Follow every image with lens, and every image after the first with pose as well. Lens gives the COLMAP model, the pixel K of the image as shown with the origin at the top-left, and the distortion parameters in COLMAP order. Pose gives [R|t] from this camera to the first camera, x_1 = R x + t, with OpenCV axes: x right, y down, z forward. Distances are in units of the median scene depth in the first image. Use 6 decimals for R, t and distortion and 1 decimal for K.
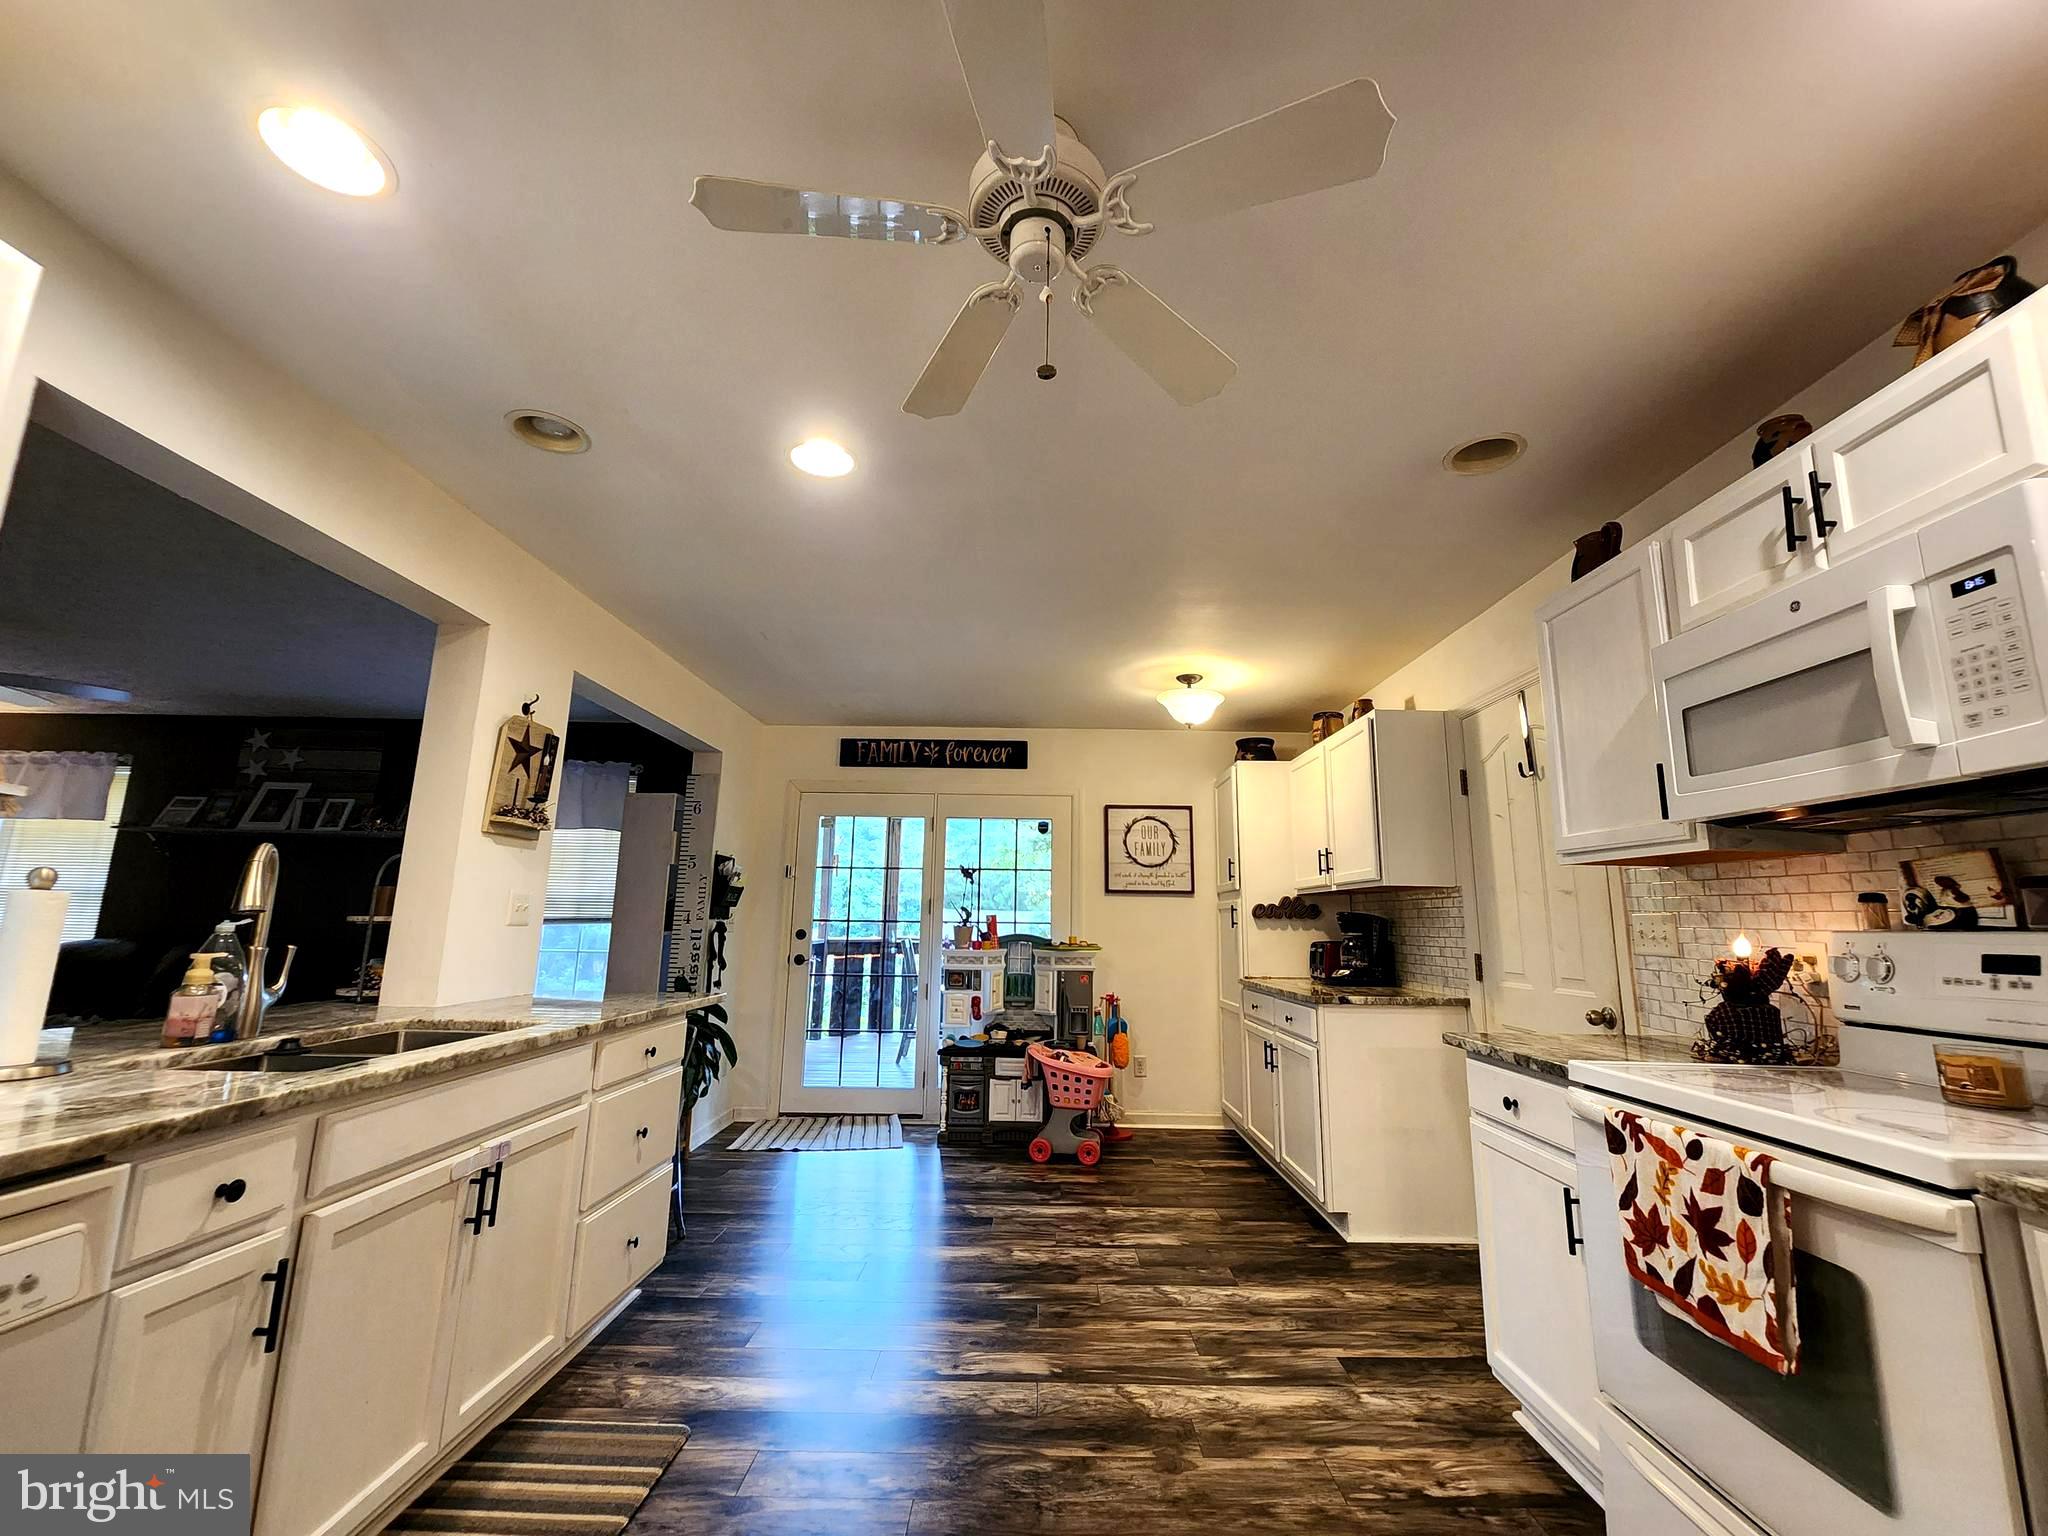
lens RADIAL K [[841.7, 0, 1033.5], [0, 841.7, 759.0], [0, 0, 1]] dist [0.002799, -0.001229]
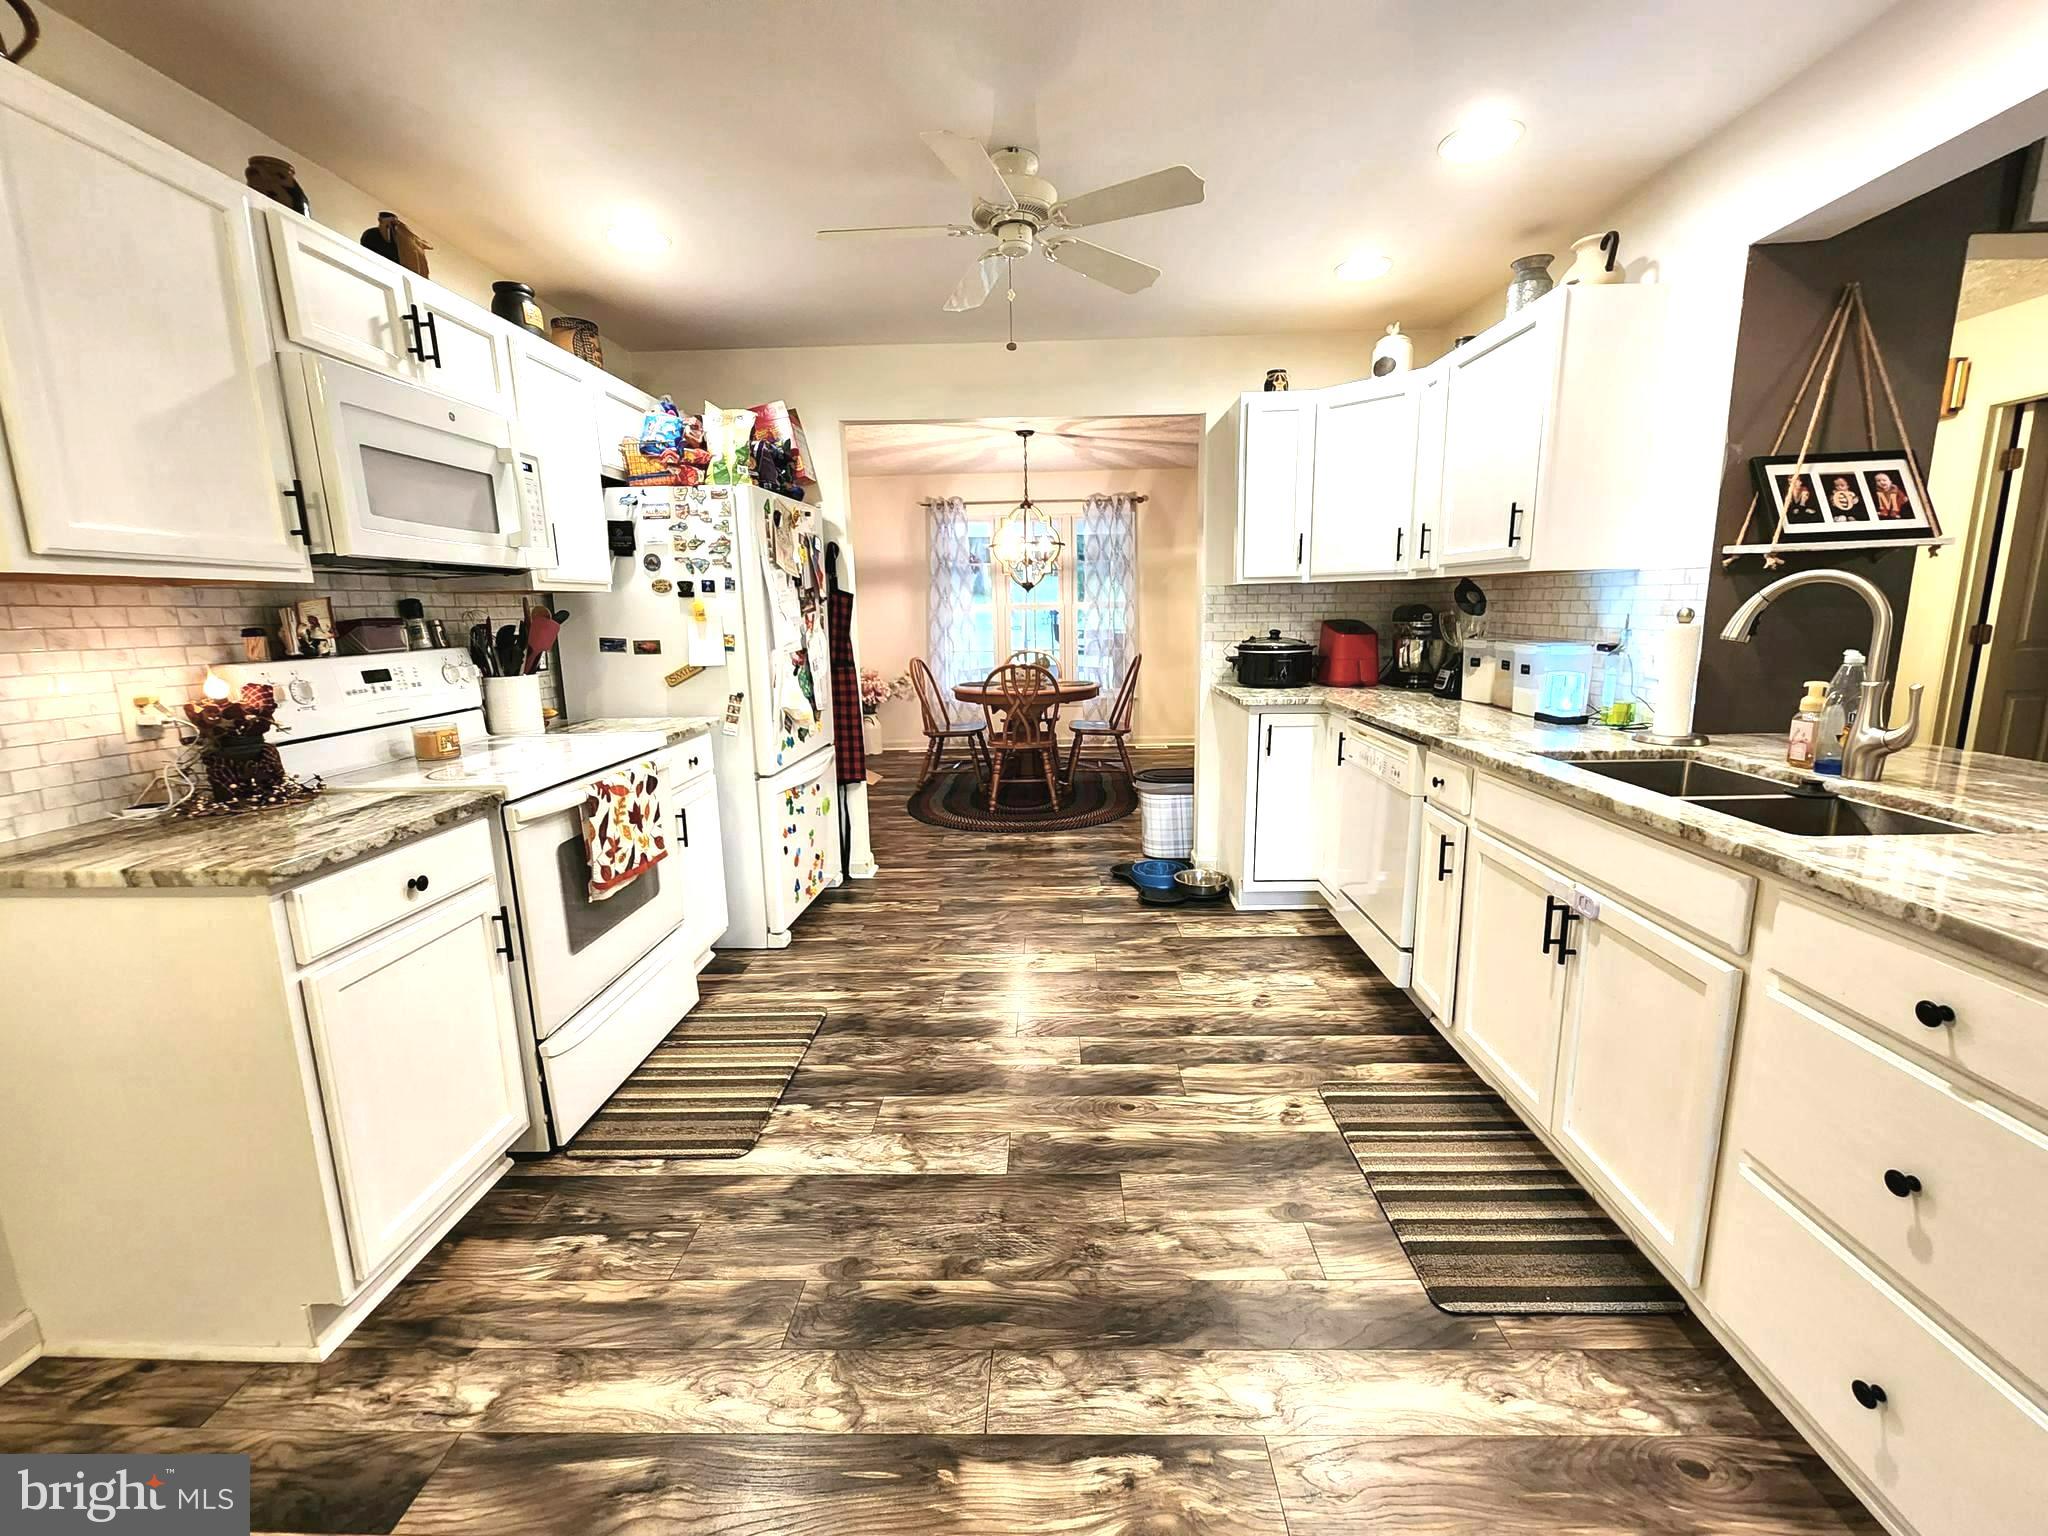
lens RADIAL K [[857.9, 0, 1033.3], [0, 857.9, 768.5], [0, 0, 1]] dist [0.000548, -0.000095]
pose [[-0.999677, -0.001171, 0.025404, -0.066534], [-0.001318, 0.999983, -0.005736, 0.396673], [-0.025397, -0.005768, -0.999661, 2.390151]]
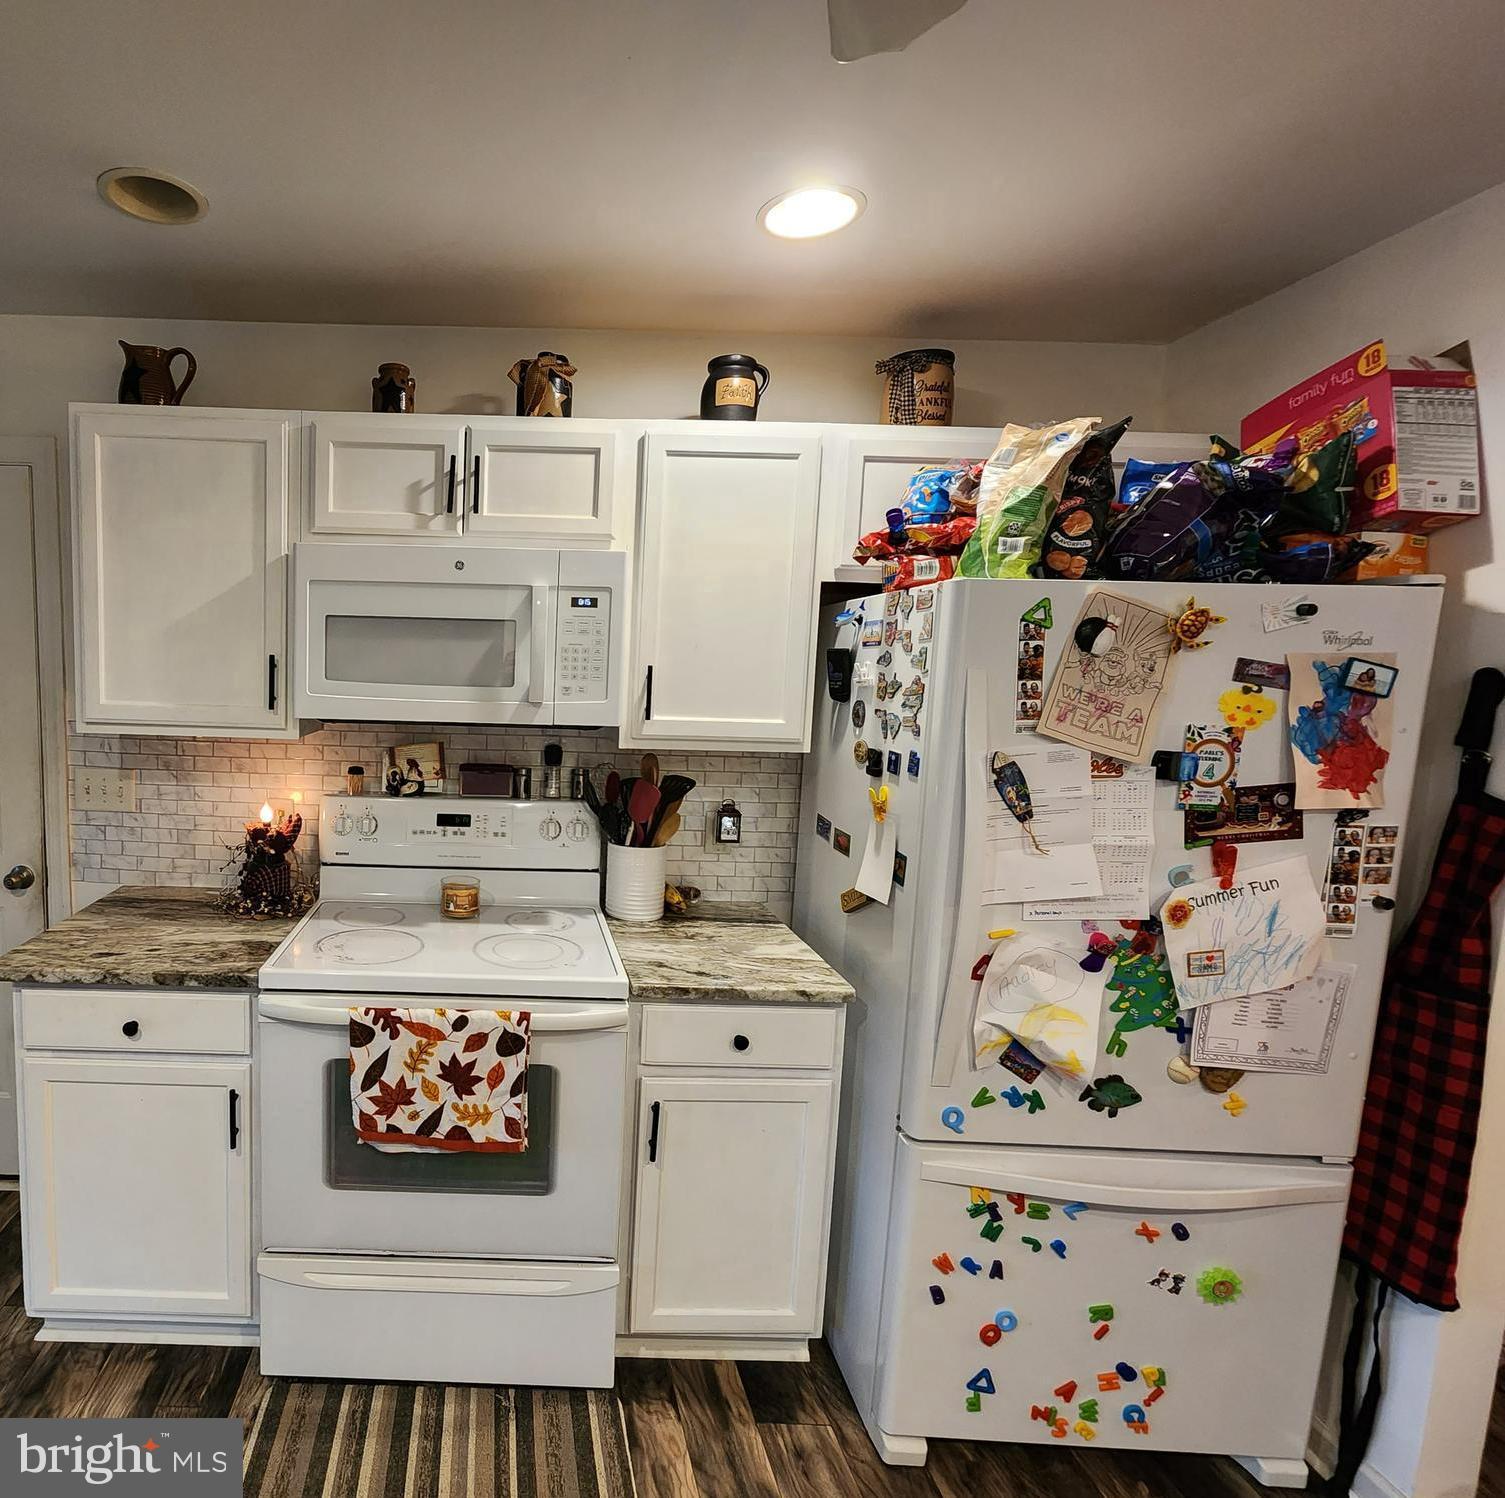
lens RADIAL K [[847.5, 0, 492.6], [0, 847.5, 758.0], [0, 0, 1]] dist [0.002458, -0.001392]
pose [[0.009308, -0.124754, 0.992144, -0.363207], [-0.216121, 0.968485, 0.123807, -0.073769], [-0.976322, -0.215575, -0.017947, 0.930284]]
